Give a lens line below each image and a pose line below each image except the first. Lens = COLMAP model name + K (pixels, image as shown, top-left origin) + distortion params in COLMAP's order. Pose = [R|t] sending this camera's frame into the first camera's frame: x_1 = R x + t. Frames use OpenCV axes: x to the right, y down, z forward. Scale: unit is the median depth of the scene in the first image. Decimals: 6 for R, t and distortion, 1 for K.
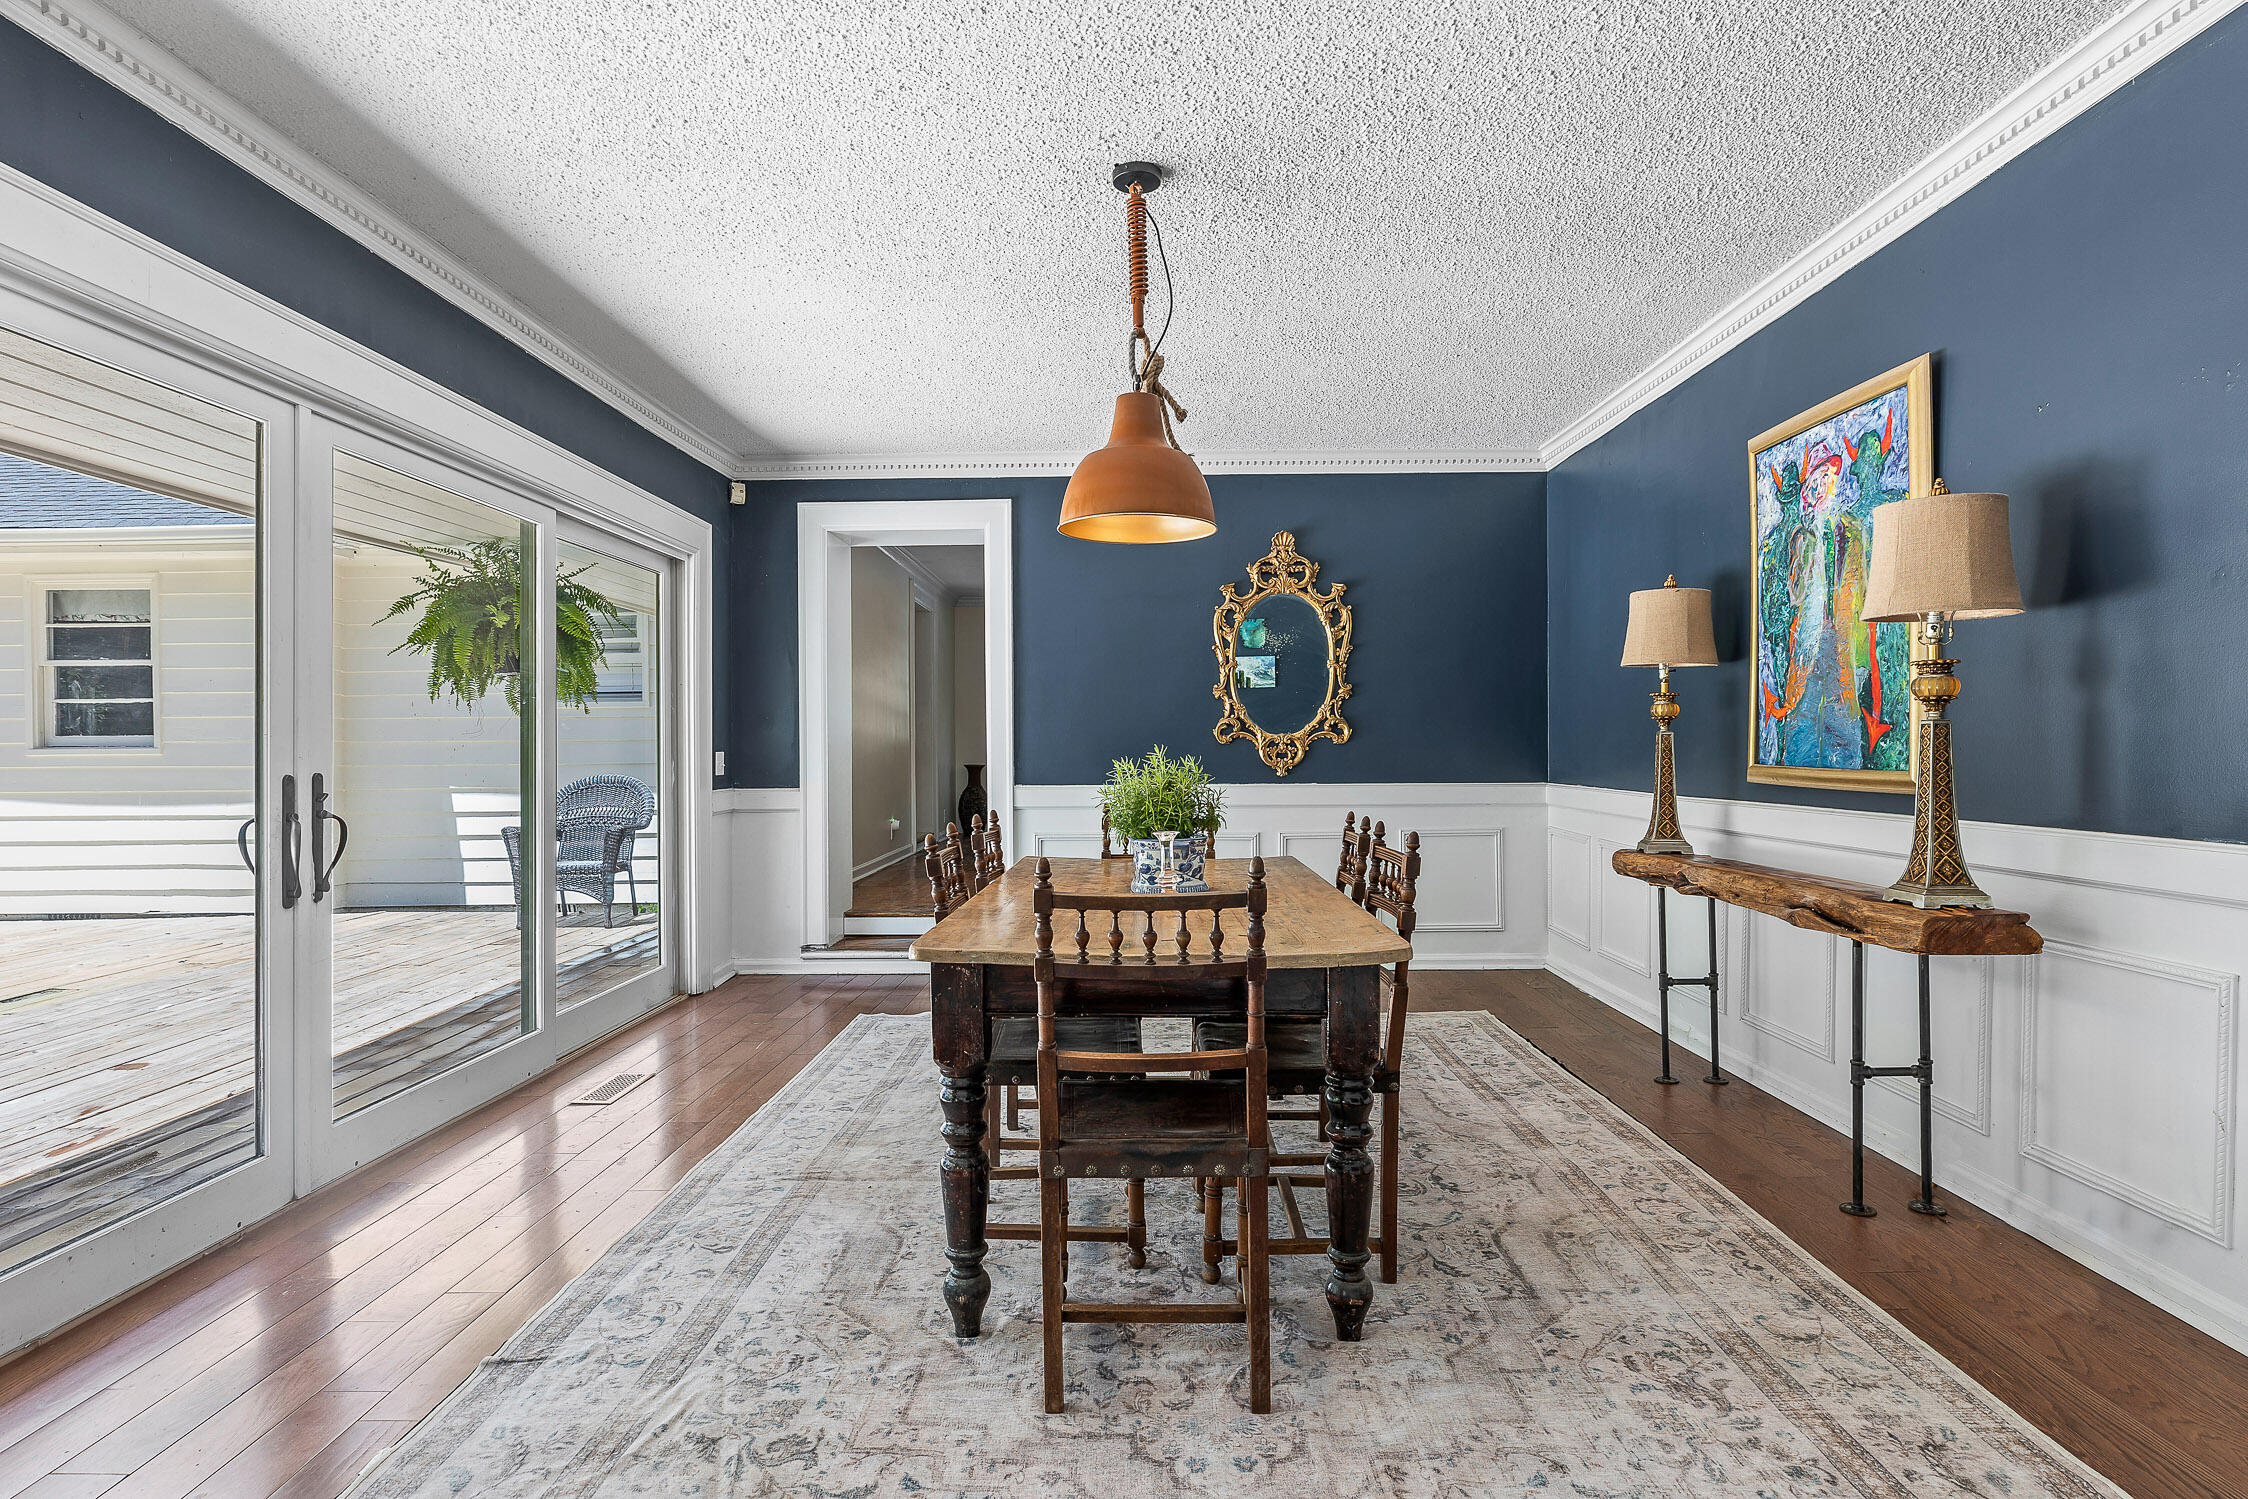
lens RADIAL K [[1151.4, 0, 1117.8], [0, 1151.4, 754.2], [0, 0, 1]] dist [-0.001153, 0.000879]
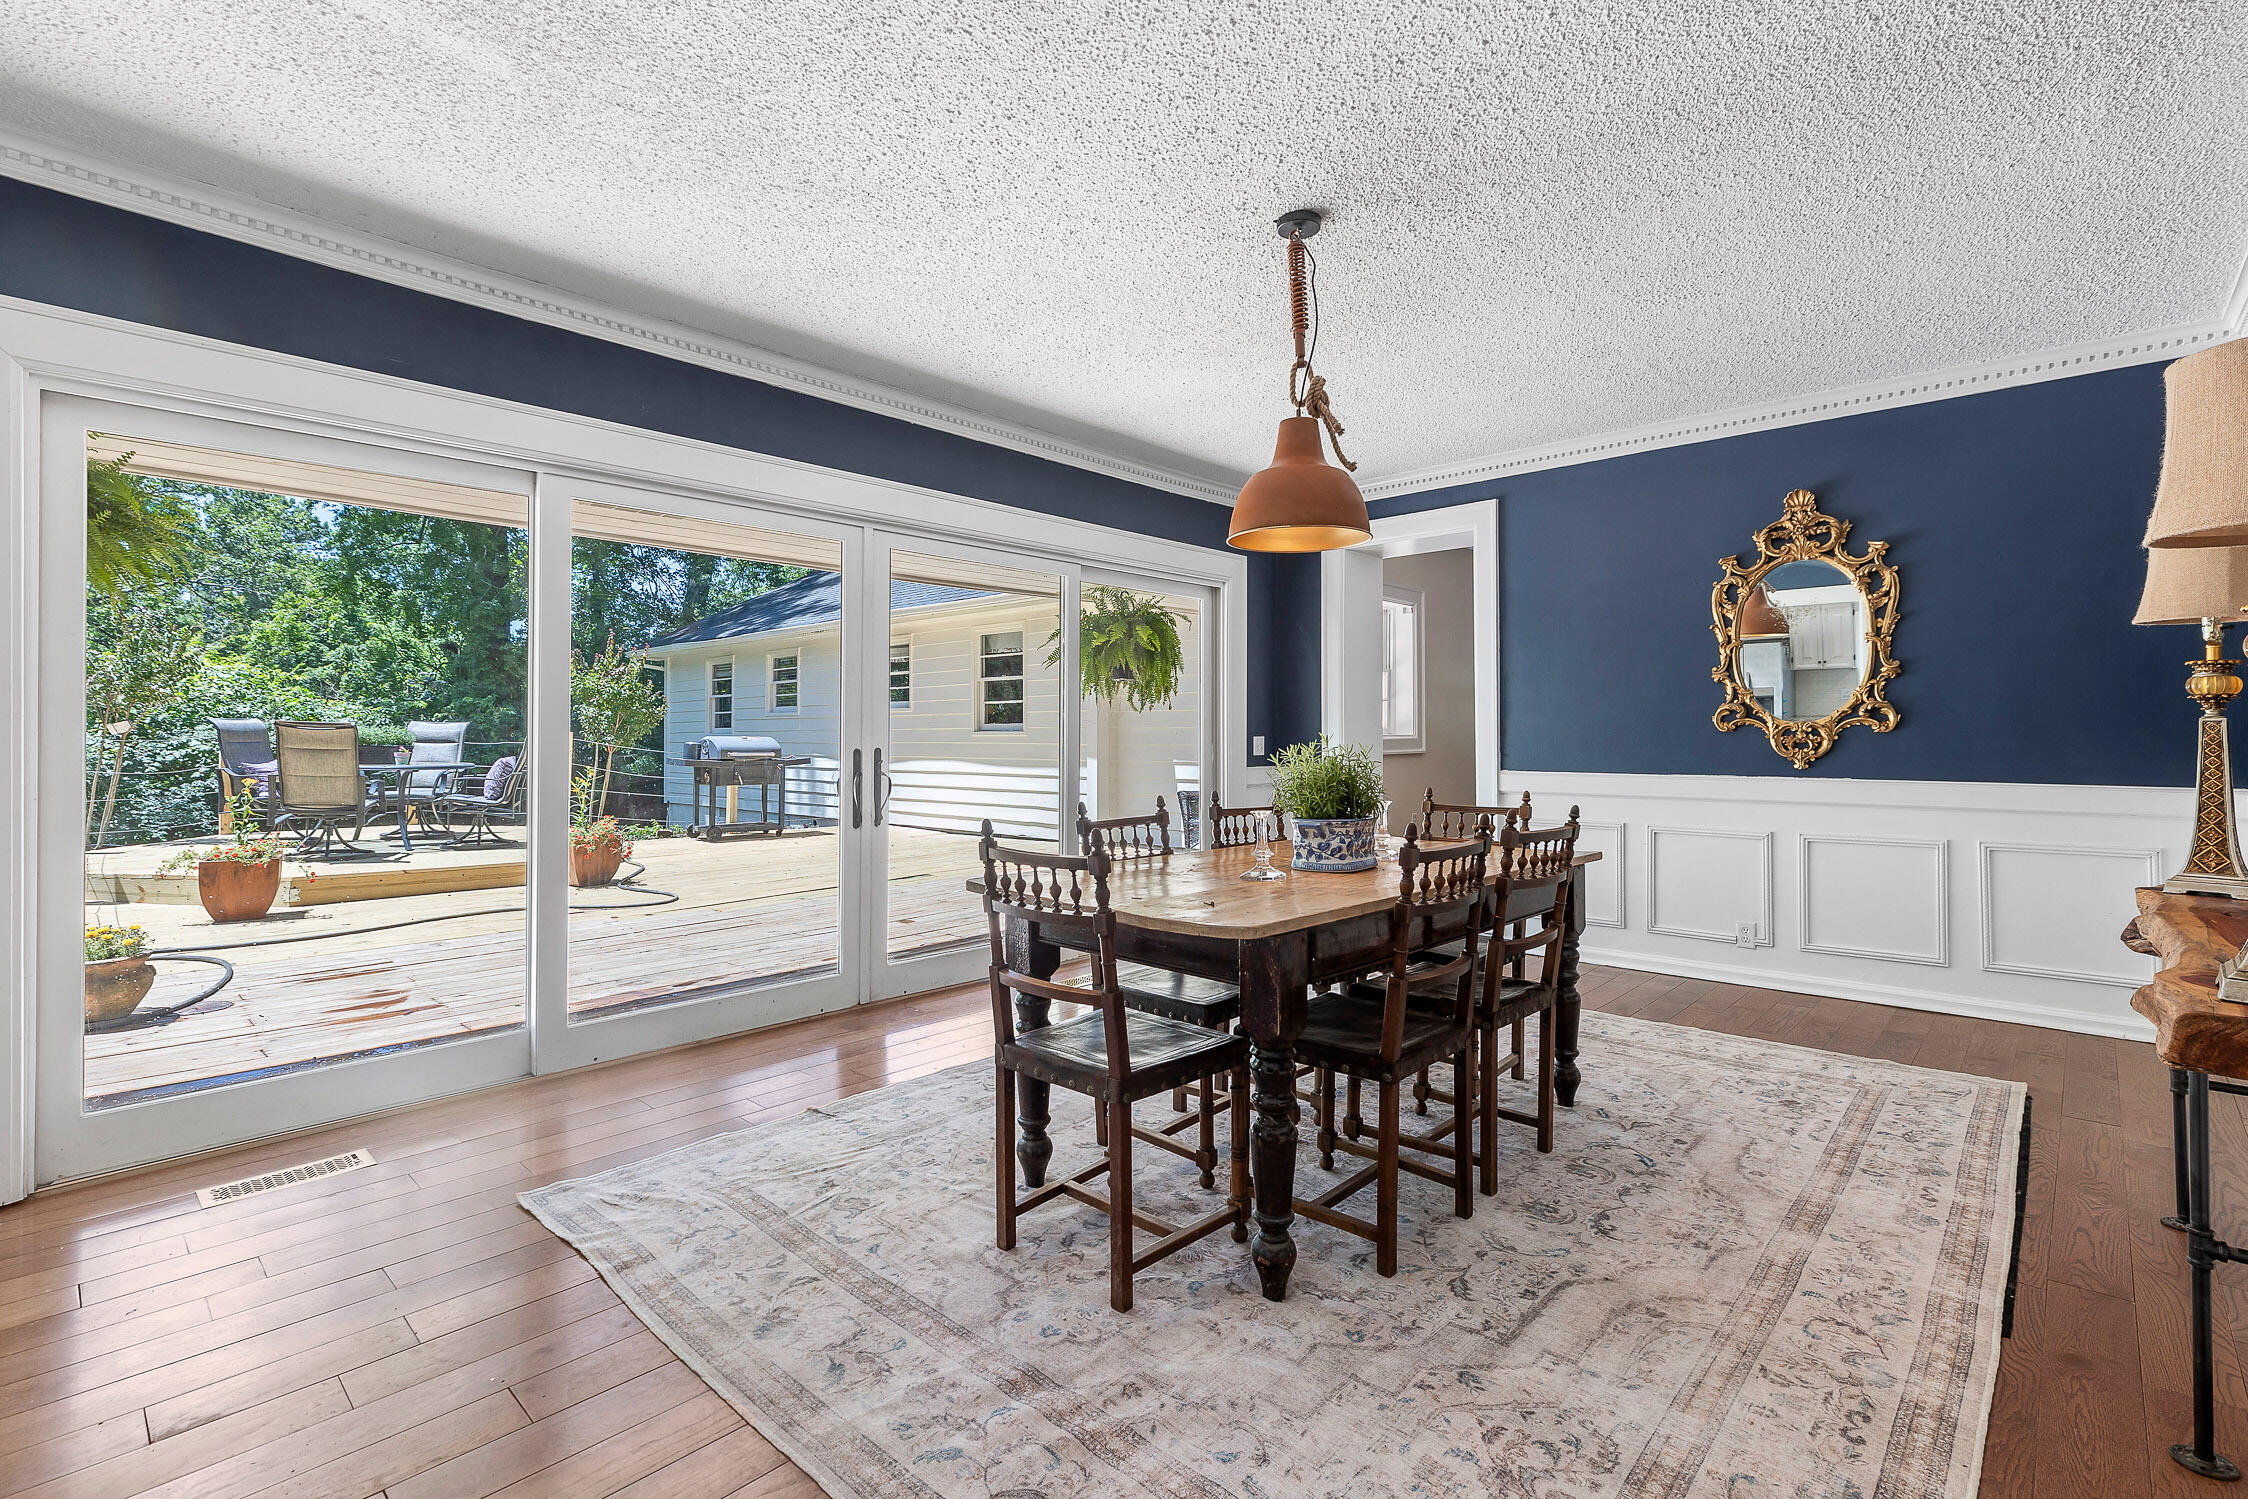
lens RADIAL K [[1021.0, 0, 1132.7], [0, 1021.0, 726.8], [0, 0, 1]] dist [0.006828, -0.001786]
pose [[0.741991, 0.000783, -0.670409, 0.478877], [-0.008361, 0.999932, -0.008085, -0.004074], [0.670357, 0.011604, 0.741948, 0.138536]]
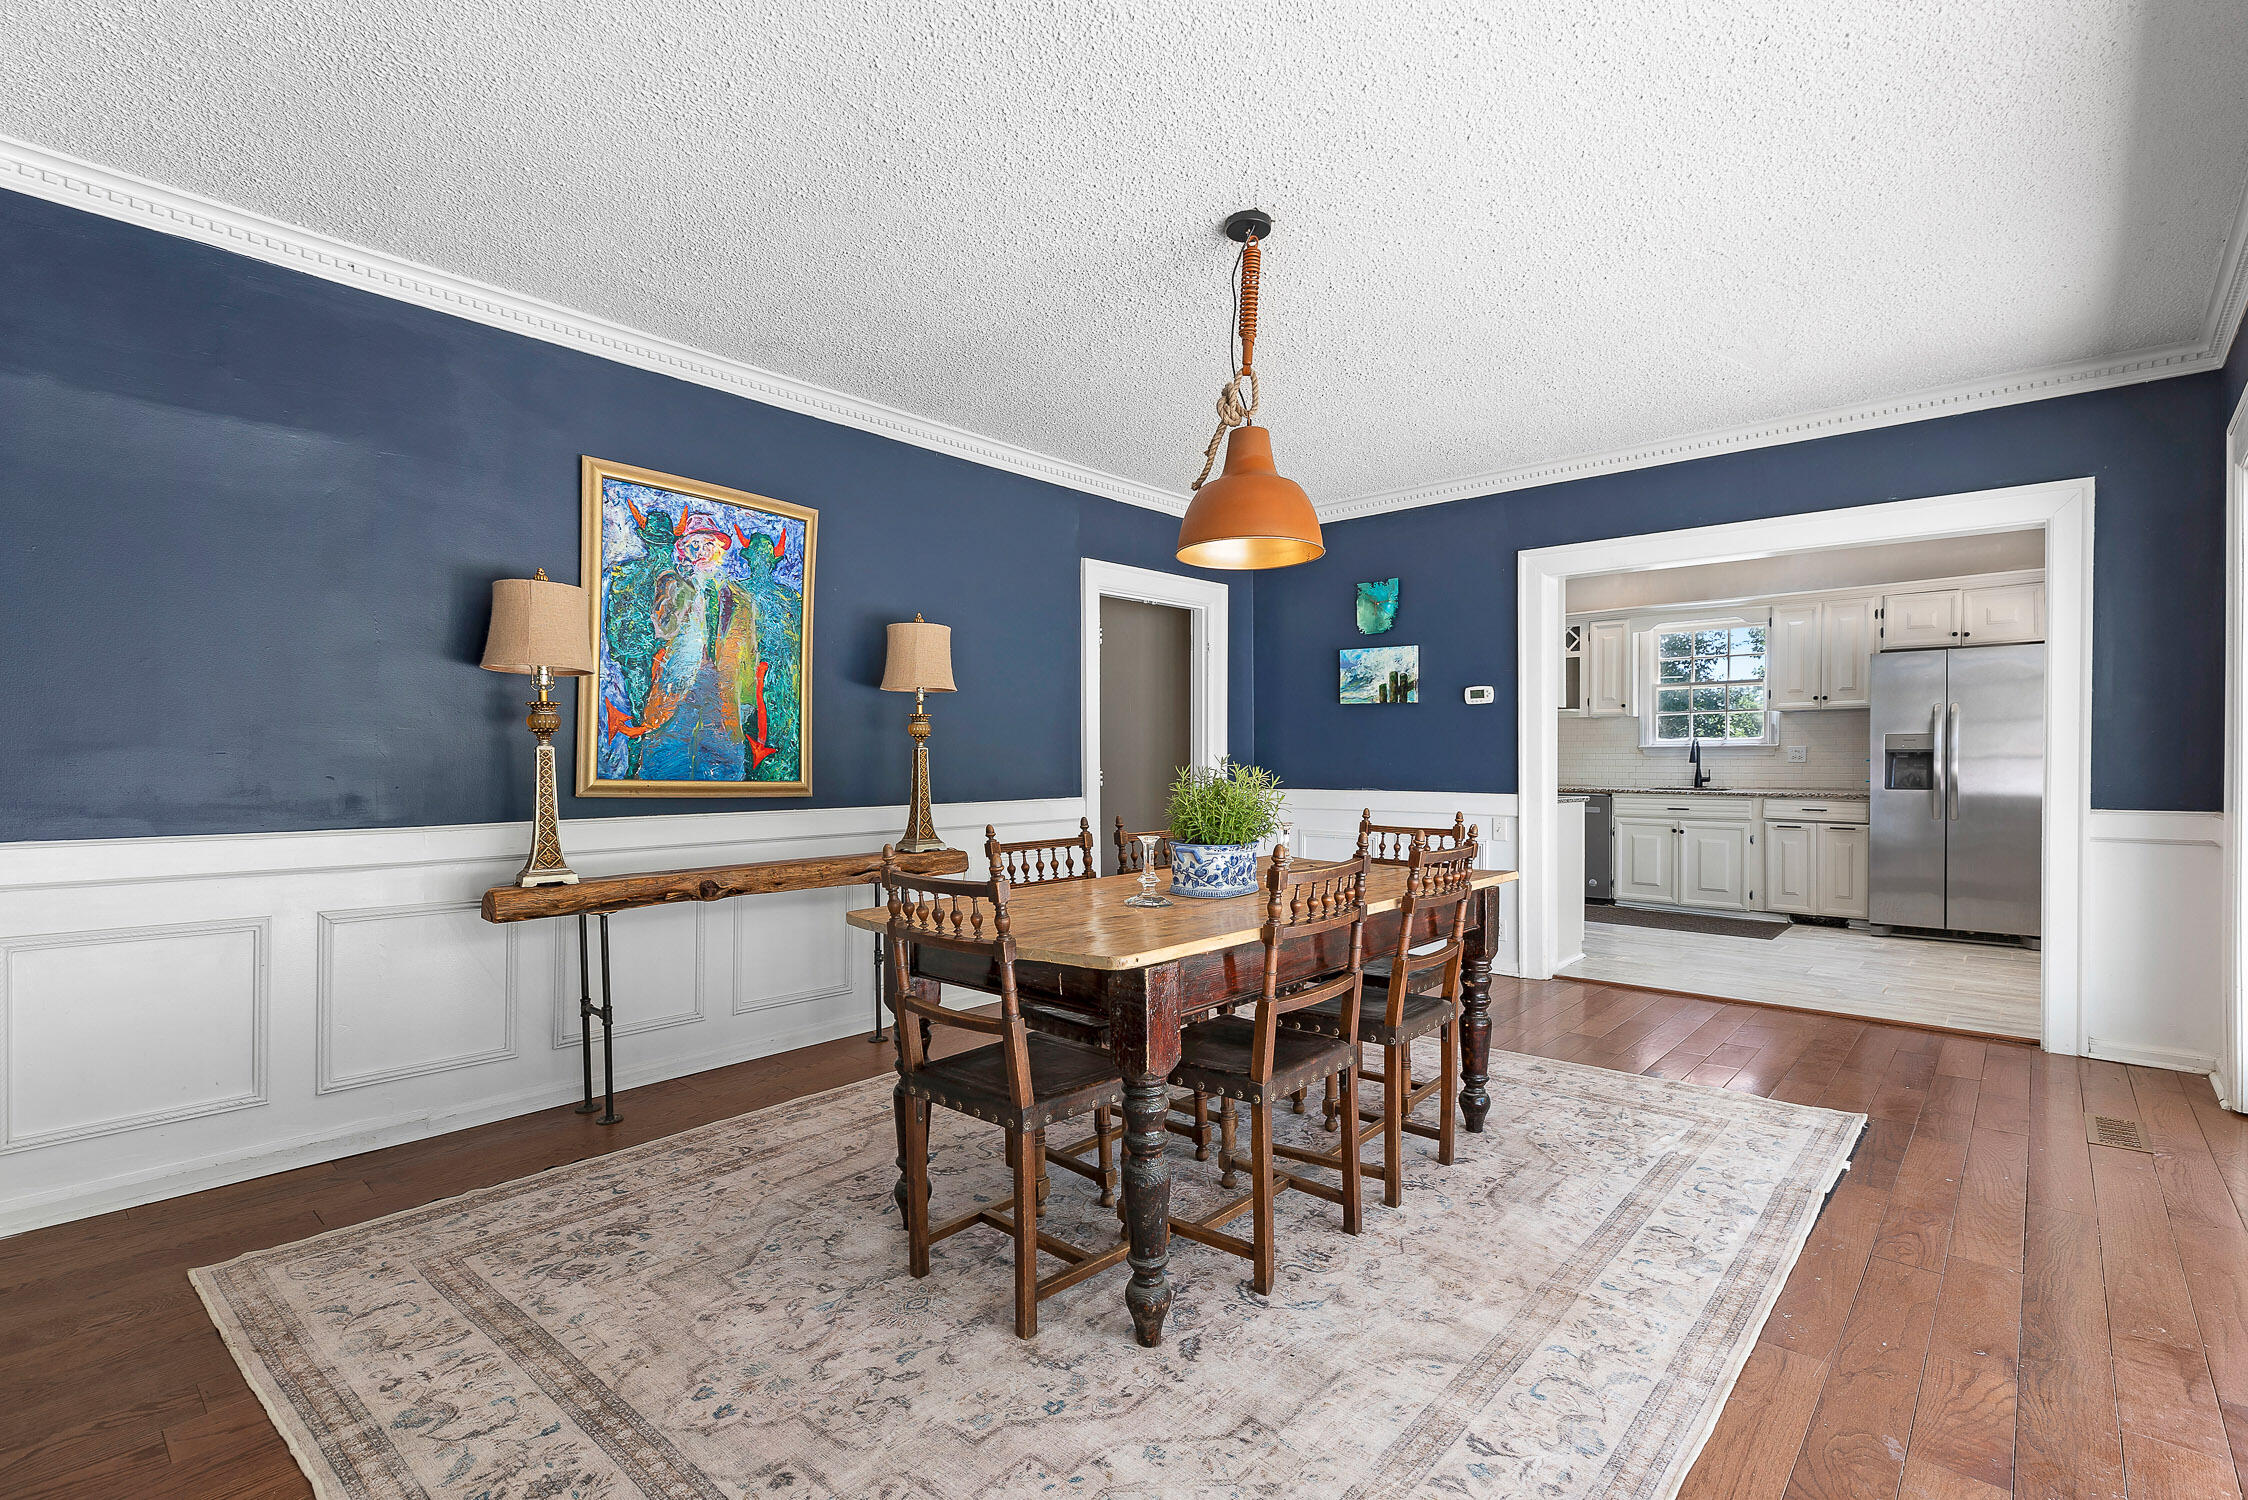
lens RADIAL K [[1021.0, 0, 1146.0], [0, 1021.0, 770.8], [0, 0, 1]] dist [0.006828, -0.001786]
pose [[-0.771875, 0.005203, 0.635753, -0.442294], [0.006137, 0.999981, -0.000732, 0.005234], [-0.635745, 0.003337, -0.771892, 1.550639]]
